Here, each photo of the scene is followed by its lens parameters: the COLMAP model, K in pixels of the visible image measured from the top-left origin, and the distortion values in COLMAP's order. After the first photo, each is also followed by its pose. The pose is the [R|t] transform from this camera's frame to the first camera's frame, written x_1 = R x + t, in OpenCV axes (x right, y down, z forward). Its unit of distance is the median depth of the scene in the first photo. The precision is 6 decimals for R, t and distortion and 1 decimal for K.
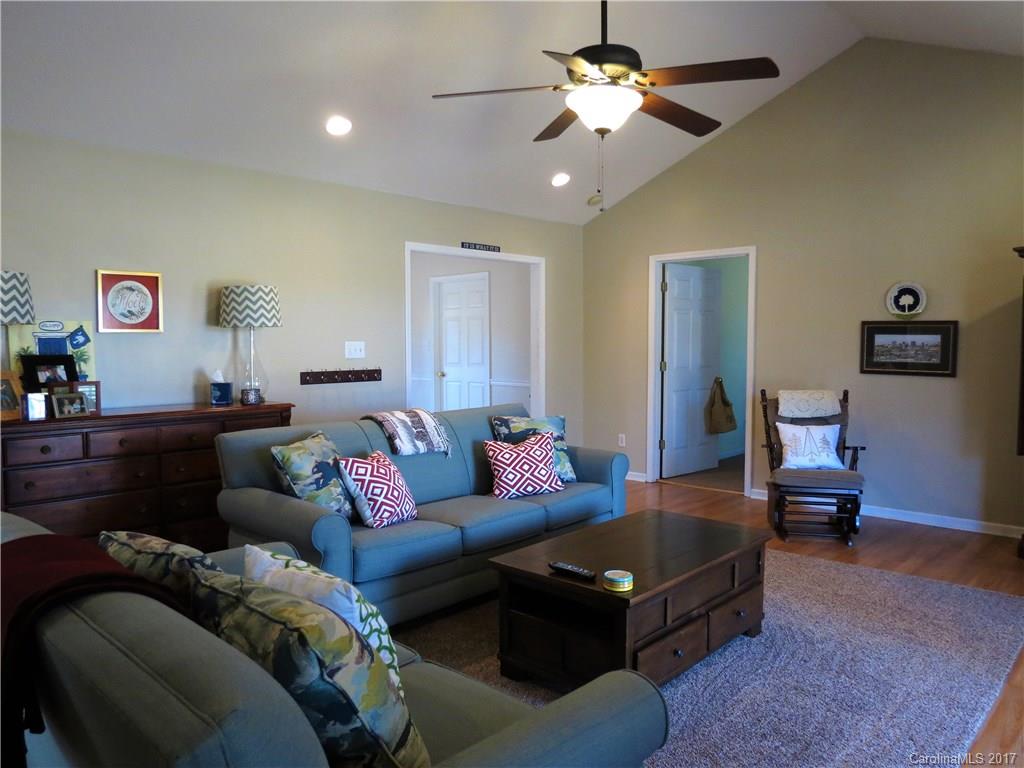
lens RADIAL K [[732.2, 0, 508.5], [0, 732.2, 381.1], [0, 0, 1]] dist [-0.006480, 0.000074]
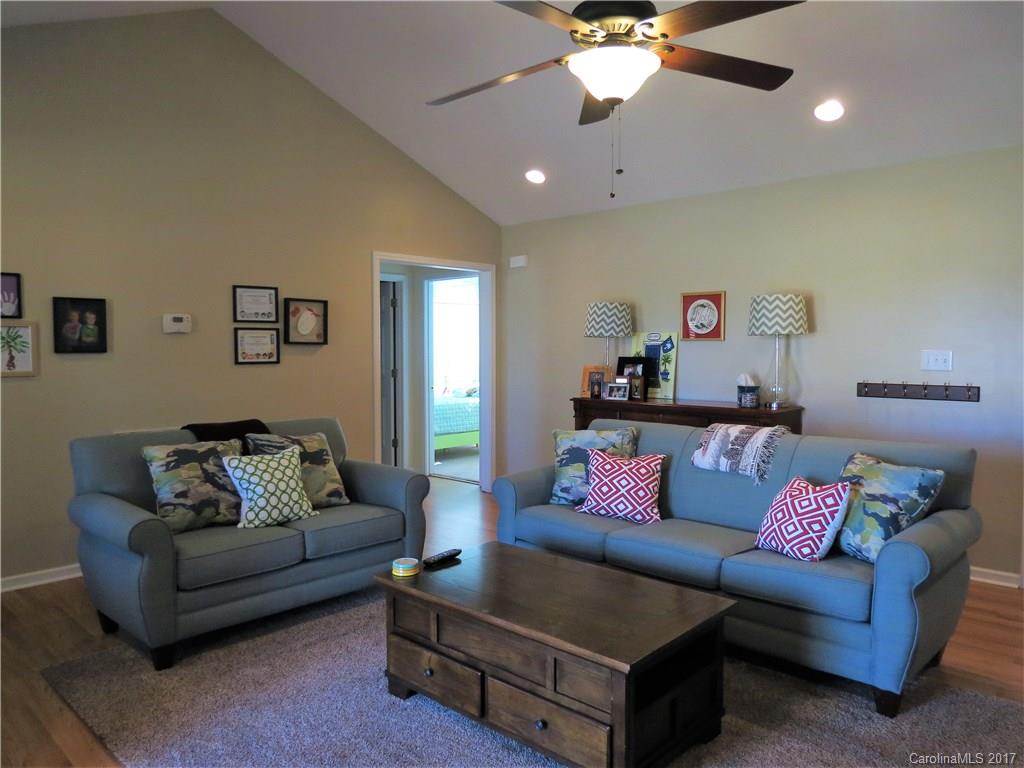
lens RADIAL K [[732.2, 0, 505.4], [0, 732.2, 387.0], [0, 0, 1]] dist [-0.006480, 0.000074]
pose [[-0.000312, 0.058192, -0.998305, 0.735639], [-0.055885, 0.996744, 0.058119, -0.041773], [0.998437, 0.055809, 0.002941, 0.669908]]
